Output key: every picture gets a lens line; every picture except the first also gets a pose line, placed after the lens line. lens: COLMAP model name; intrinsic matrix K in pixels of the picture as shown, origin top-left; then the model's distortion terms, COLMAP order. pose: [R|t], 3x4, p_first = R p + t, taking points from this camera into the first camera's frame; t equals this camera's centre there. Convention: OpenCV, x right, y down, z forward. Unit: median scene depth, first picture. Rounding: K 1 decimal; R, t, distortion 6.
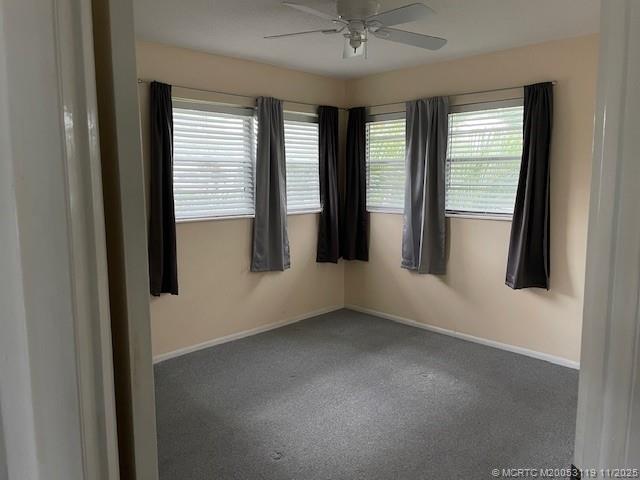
lens RADIAL K [[478.3, 0, 324.5], [0, 478.3, 243.4], [0, 0, 1]] dist [0.091171, -0.135029]
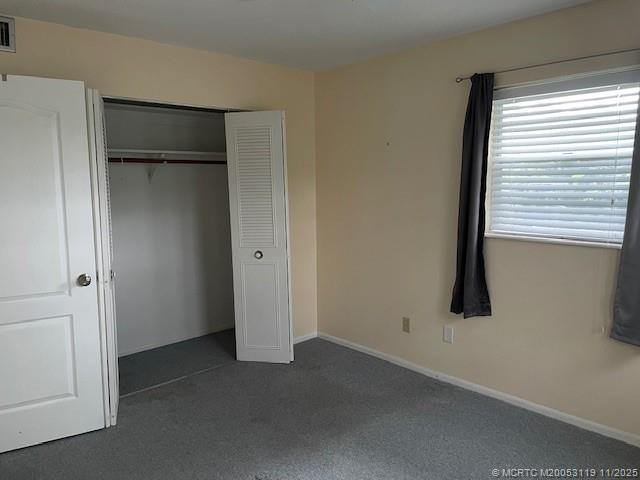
lens RADIAL K [[478.3, 0, 324.5], [0, 478.3, 243.4], [0, 0, 1]] dist [0.091171, -0.135029]
pose [[-0.032395, 0.138617, -0.989816, 0.495213], [-0.130821, 0.981228, 0.141696, -0.105777], [0.990877, 0.134079, -0.013653, 0.680236]]
